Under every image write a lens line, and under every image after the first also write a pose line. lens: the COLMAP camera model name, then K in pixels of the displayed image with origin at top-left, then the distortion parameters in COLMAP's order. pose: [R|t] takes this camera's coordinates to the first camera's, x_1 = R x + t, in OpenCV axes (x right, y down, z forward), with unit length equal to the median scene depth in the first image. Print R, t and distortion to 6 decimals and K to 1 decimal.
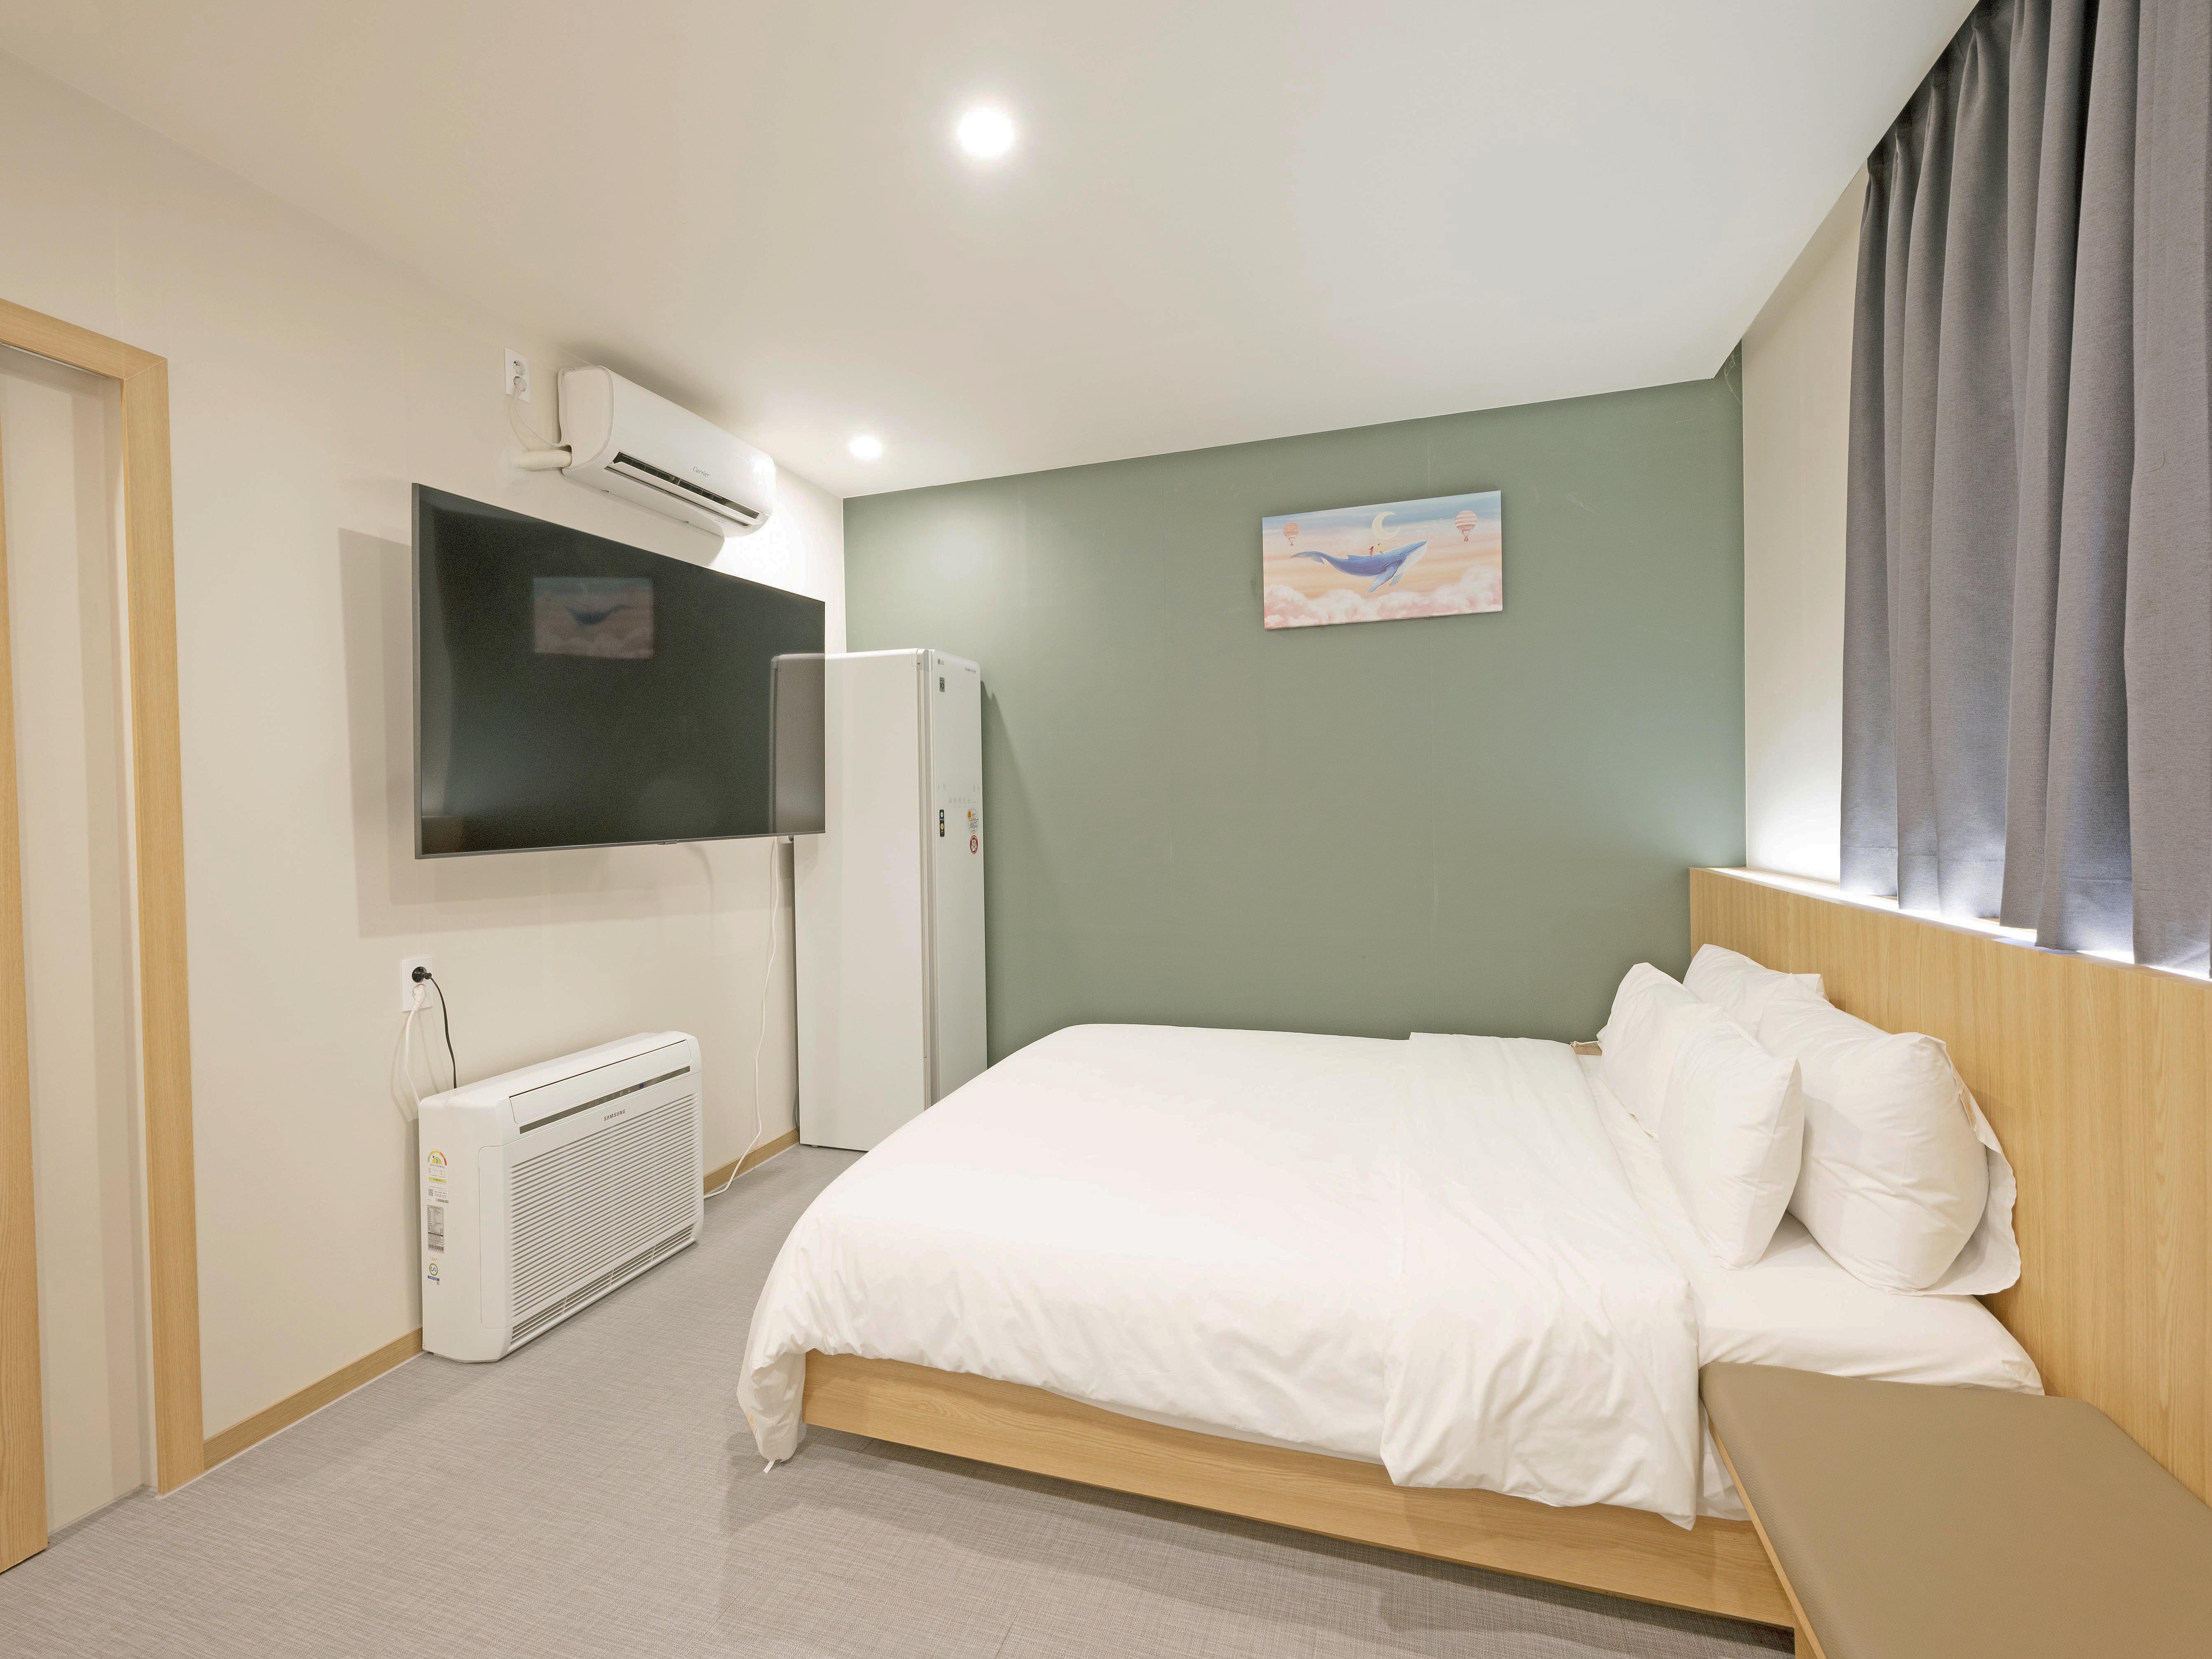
lens RADIAL K [[937.9, 0, 1089.7], [0, 937.9, 830.3], [0, 0, 1]] dist [0.001674, 0.000172]
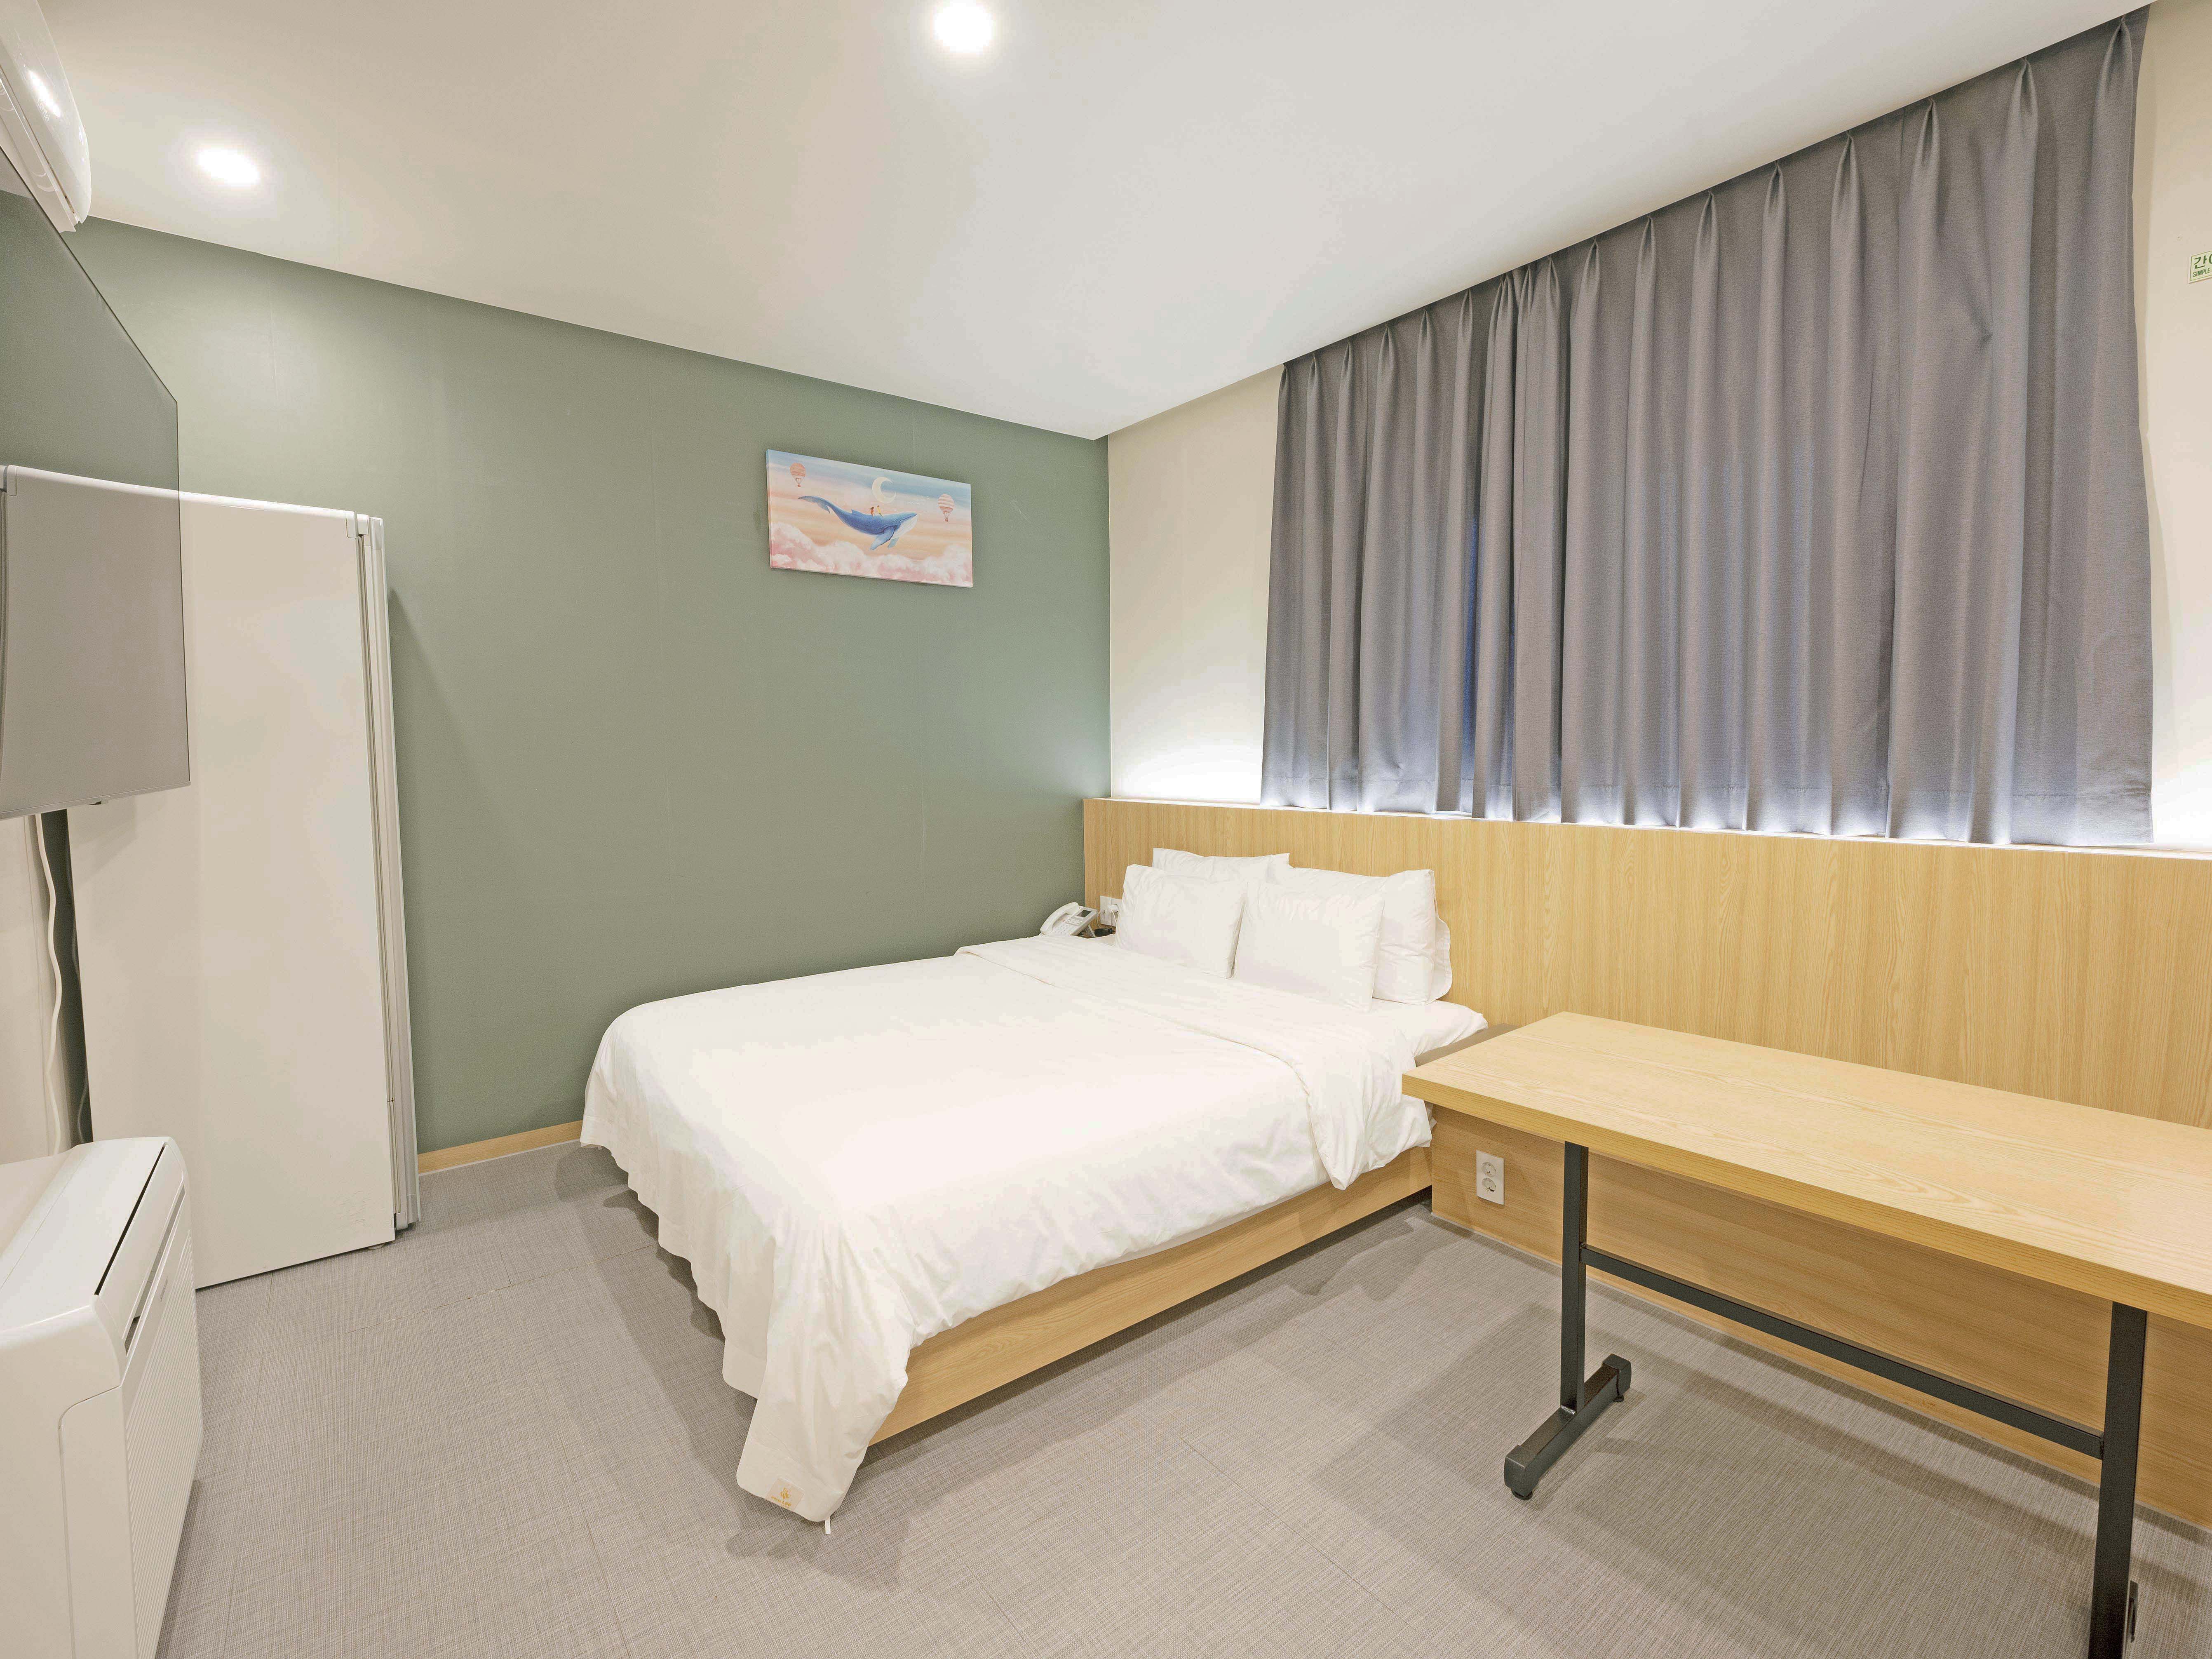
lens RADIAL K [[976.3, 0, 1024.7], [0, 976.3, 830.0], [0, 0, 1]] dist [0.009232, 0.000238]
pose [[0.600010, -0.052526, 0.798266, -0.521102], [0.016717, 0.998448, 0.053132, 0.007457], [-0.799818, -0.018535, 0.599957, 0.199213]]
